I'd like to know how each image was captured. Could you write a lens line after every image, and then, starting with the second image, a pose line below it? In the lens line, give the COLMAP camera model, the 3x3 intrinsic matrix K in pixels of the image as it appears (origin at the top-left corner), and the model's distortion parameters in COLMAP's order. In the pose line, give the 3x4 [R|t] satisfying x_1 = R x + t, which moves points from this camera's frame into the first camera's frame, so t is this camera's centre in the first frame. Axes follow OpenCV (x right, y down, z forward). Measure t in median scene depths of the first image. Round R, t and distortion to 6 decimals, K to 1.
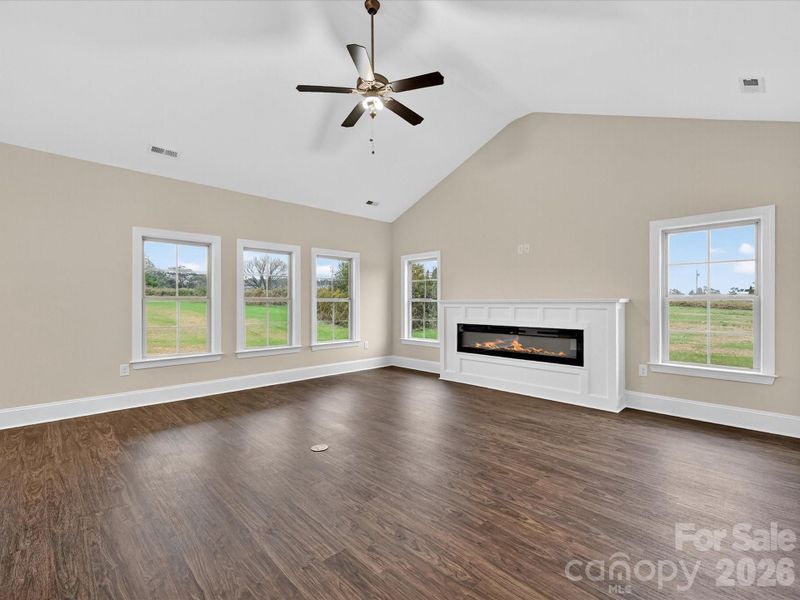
lens RADIAL K [[367.6, 0, 400.0], [0, 367.6, 300.0], [0, 0, 1]] dist [0.000448, -0.000154]
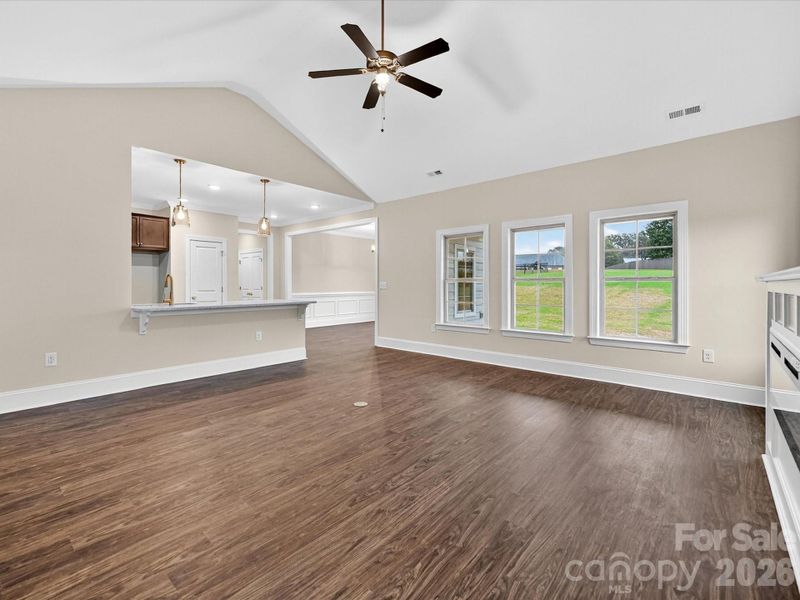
lens RADIAL K [[364.8, 0, 398.7], [0, 364.8, 284.5], [0, 0, 1]] dist [0.002393, -0.000568]
pose [[0.082506, 0.003098, -0.996586, 0.660903], [0.008988, 0.999952, 0.003853, 0.005940], [0.996550, -0.009275, 0.082475, 0.698201]]
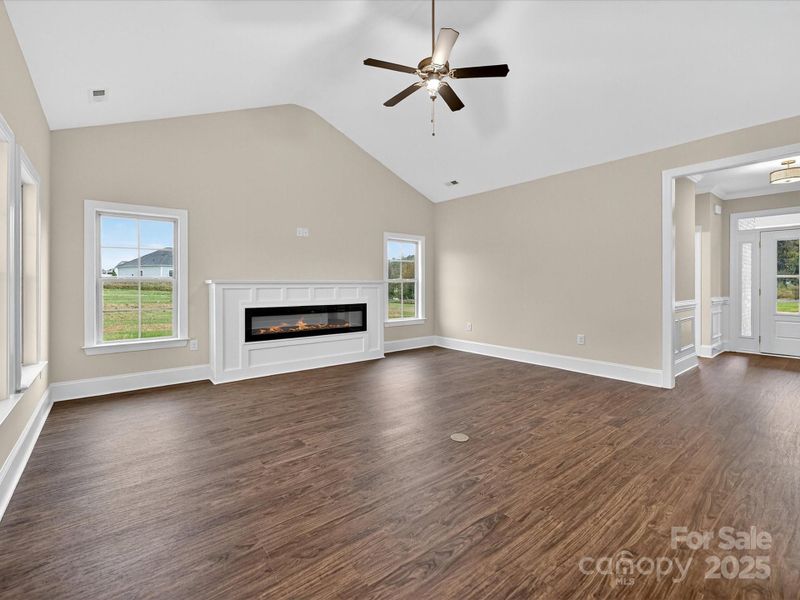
lens RADIAL K [[364.8, 0, 398.7], [0, 364.8, 284.5], [0, 0, 1]] dist [0.002393, -0.000568]
pose [[0.094754, 0.000138, 0.995501, -0.789475], [-0.007790, 0.999969, 0.000603, 0.009165], [-0.995470, -0.007812, 0.094752, 0.726073]]
